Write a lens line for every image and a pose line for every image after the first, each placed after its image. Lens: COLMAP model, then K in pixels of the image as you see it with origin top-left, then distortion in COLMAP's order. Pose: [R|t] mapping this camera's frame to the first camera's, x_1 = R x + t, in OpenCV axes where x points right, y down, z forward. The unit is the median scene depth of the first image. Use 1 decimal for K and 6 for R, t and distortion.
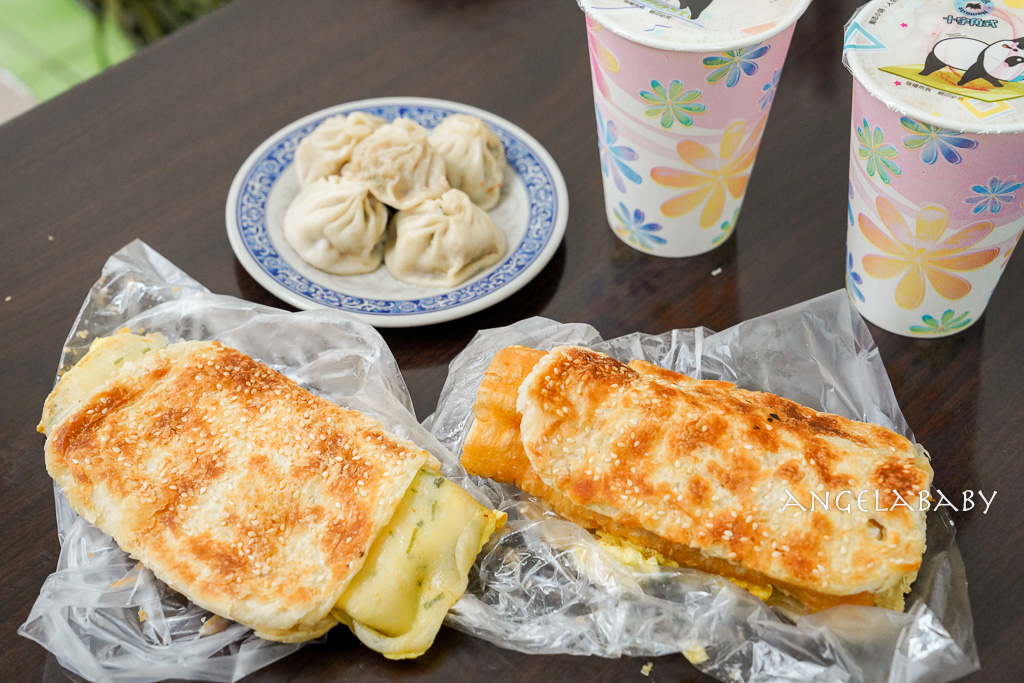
lens RADIAL K [[1805.8, 0, 512.0], [0, 1805.8, 341.6], [0, 0, 1]] dist [0.194621, 0.000000]
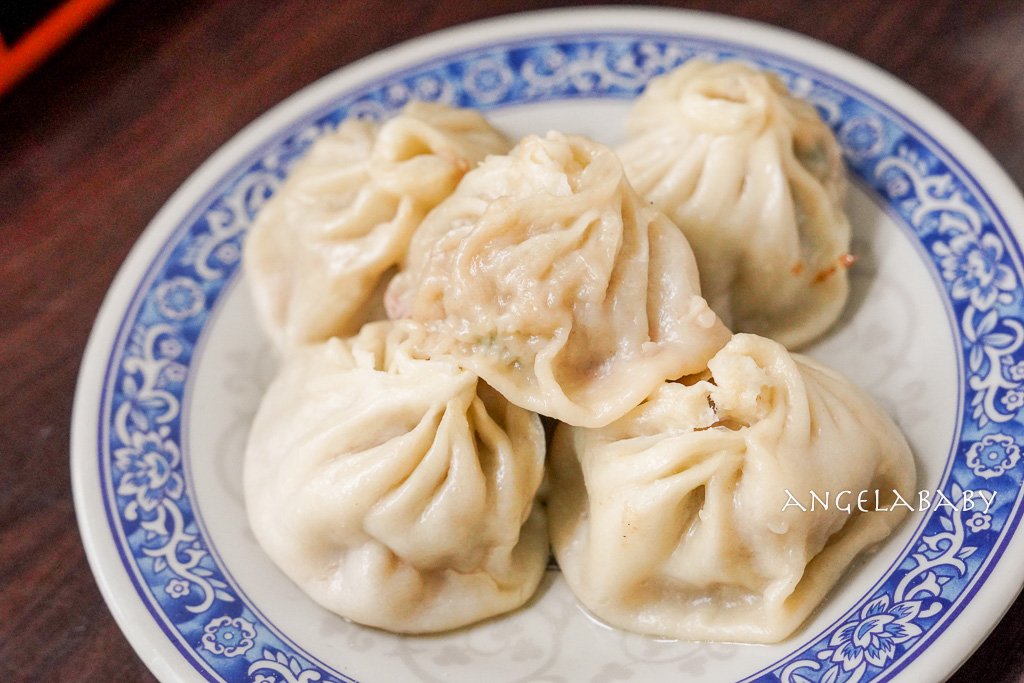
lens RADIAL K [[2407.7, 0, 511.5], [0, 2407.7, 341.5], [0, 0, 1]] dist [0.203533, 0.000000]
pose [[0.986796, -0.154622, -0.048216, -0.051335], [0.159192, 0.980782, 0.112803, -0.137174], [0.029847, -0.118989, 0.992447, 0.566660]]
